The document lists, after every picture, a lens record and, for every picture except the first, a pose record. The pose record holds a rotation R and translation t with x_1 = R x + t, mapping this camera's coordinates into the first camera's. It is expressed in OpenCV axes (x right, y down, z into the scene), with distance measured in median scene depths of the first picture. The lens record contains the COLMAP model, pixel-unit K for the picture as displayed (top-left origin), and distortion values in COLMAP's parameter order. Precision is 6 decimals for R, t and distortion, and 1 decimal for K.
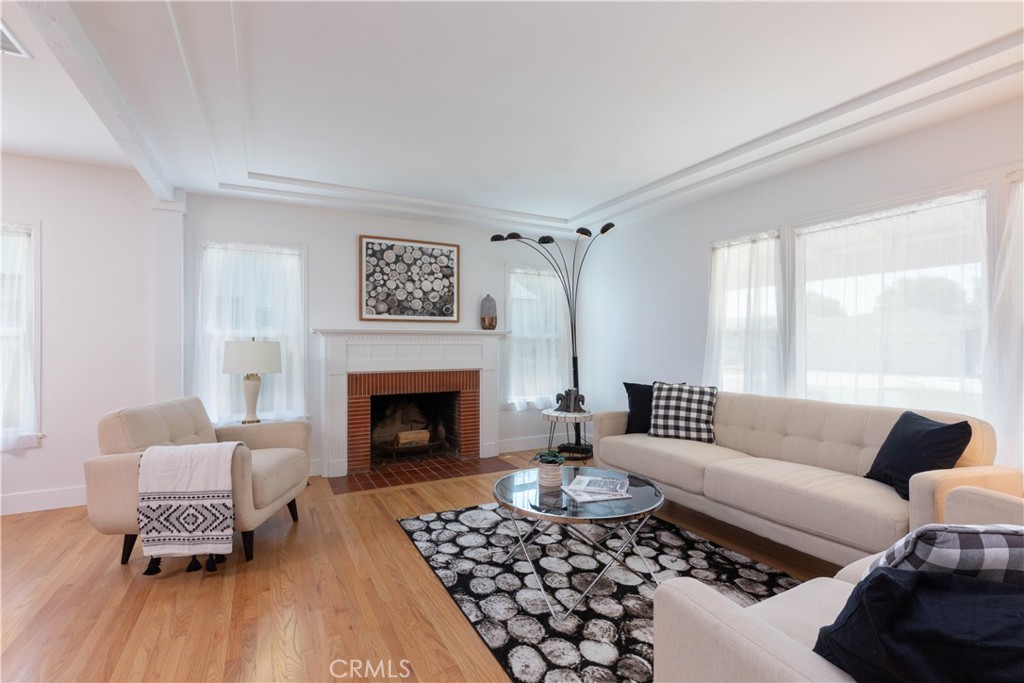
lens RADIAL K [[475.1, 0, 506.1], [0, 475.1, 342.5], [0, 0, 1]] dist [0.002284, -0.000057]
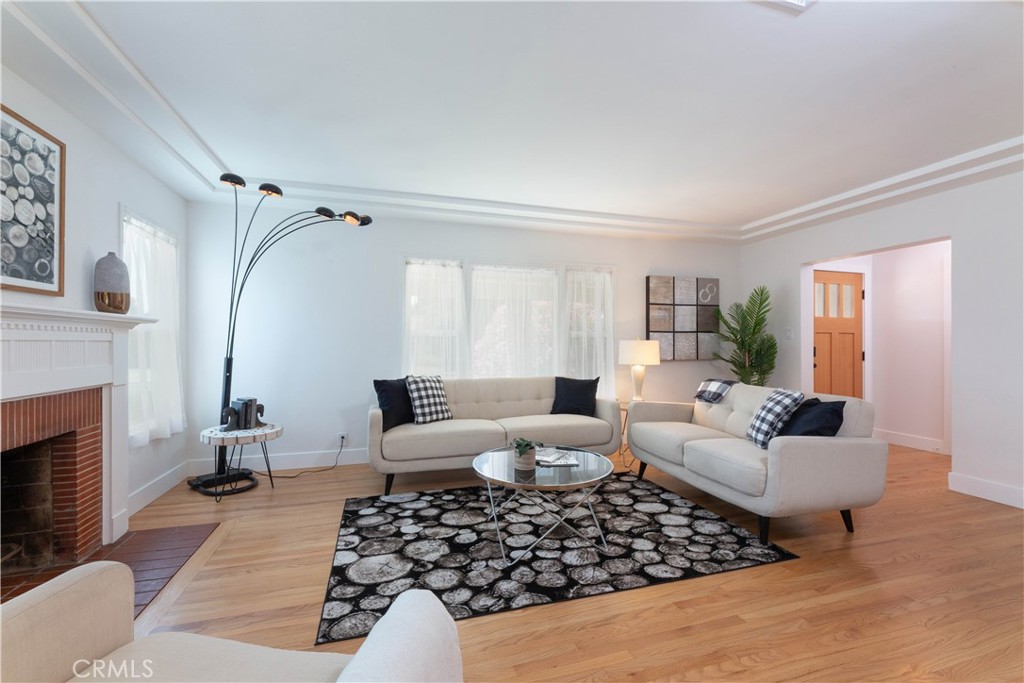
lens RADIAL K [[422.4, 0, 510.6], [0, 422.4, 342.3], [0, 0, 1]] dist [0.000434, -0.000413]
pose [[0.172944, 0.004661, 0.984921, -0.739054], [-0.006868, 0.999970, -0.003526, 0.007942], [-0.984908, -0.006154, 0.172971, 0.724395]]
